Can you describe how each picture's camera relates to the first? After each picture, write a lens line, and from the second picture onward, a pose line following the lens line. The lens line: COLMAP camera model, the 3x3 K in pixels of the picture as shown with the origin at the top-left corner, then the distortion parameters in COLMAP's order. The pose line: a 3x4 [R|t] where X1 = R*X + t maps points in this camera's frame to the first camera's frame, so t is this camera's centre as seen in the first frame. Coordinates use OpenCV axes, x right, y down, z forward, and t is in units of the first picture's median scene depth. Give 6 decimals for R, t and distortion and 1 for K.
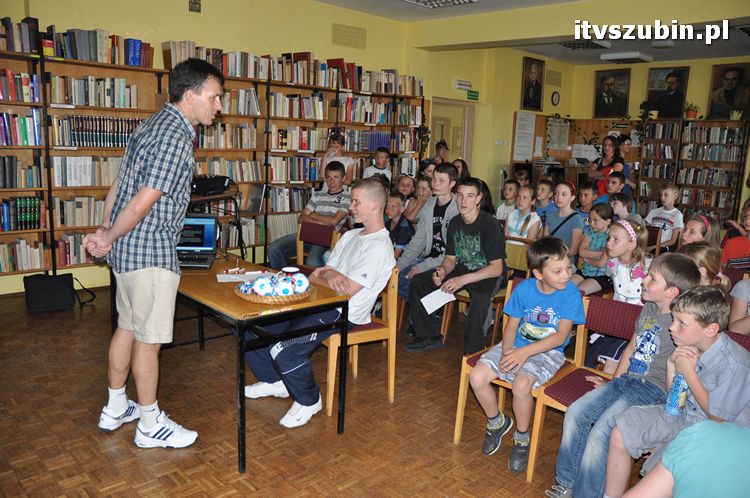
lens RADIAL K [[624.2, 0, 375.0], [0, 624.2, 249.0], [0, 0, 1]] dist [-0.147401, 0.197040]
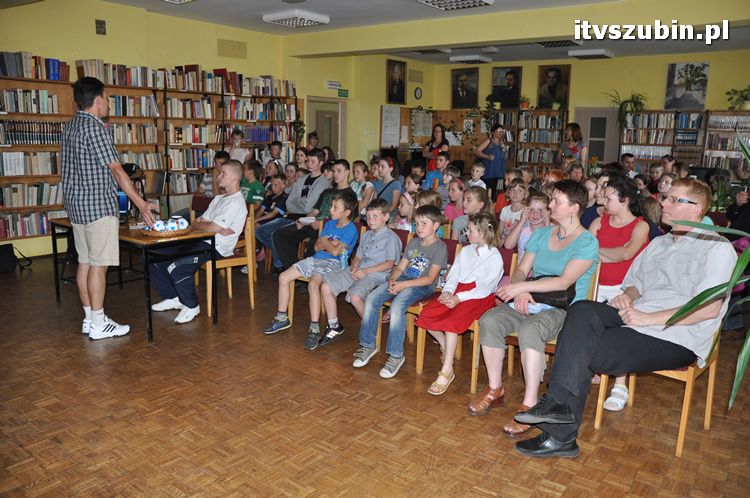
lens RADIAL K [[624.2, 0, 375.0], [0, 624.2, 249.0], [0, 0, 1]] dist [-0.147401, 0.197040]
pose [[0.990357, -0.046017, 0.130672, 0.071422], [0.044133, 0.998876, 0.017279, 0.049520], [-0.131320, -0.011345, 0.991275, -0.287651]]
